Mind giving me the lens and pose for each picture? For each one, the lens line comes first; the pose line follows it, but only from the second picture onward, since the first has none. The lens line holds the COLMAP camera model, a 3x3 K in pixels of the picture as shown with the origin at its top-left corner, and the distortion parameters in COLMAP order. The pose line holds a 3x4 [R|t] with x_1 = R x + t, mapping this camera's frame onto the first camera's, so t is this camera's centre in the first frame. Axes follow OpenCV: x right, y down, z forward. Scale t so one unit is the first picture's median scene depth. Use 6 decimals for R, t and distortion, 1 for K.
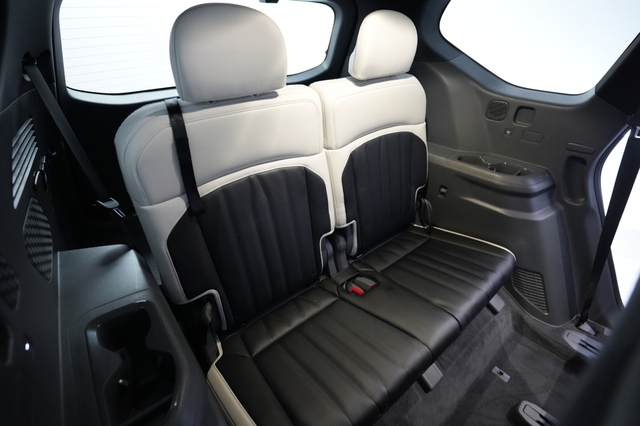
lens RADIAL K [[311.3, 0, 320.0], [0, 311.3, 213.0], [0, 0, 1]] dist [-0.003888, -0.000331]
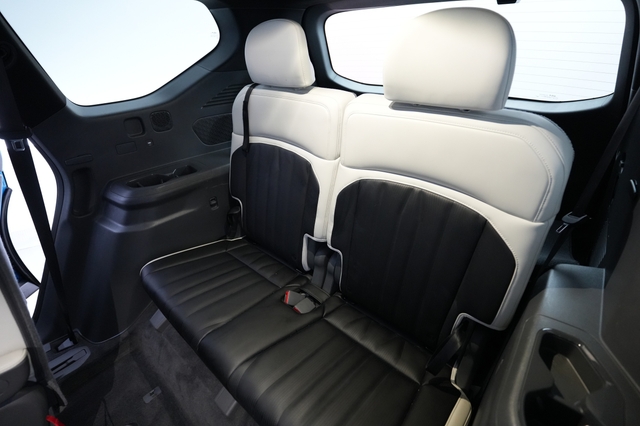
lens RADIAL K [[318.9, 0, 320.0], [0, 318.9, 213.0], [0, 0, 1]] dist [0.003794, 0.000416]
pose [[0.131279, 0.484457, -0.864909, 0.892969], [-0.500216, 0.785620, 0.364121, -0.388229], [0.855891, 0.384840, 0.345469, 0.643340]]
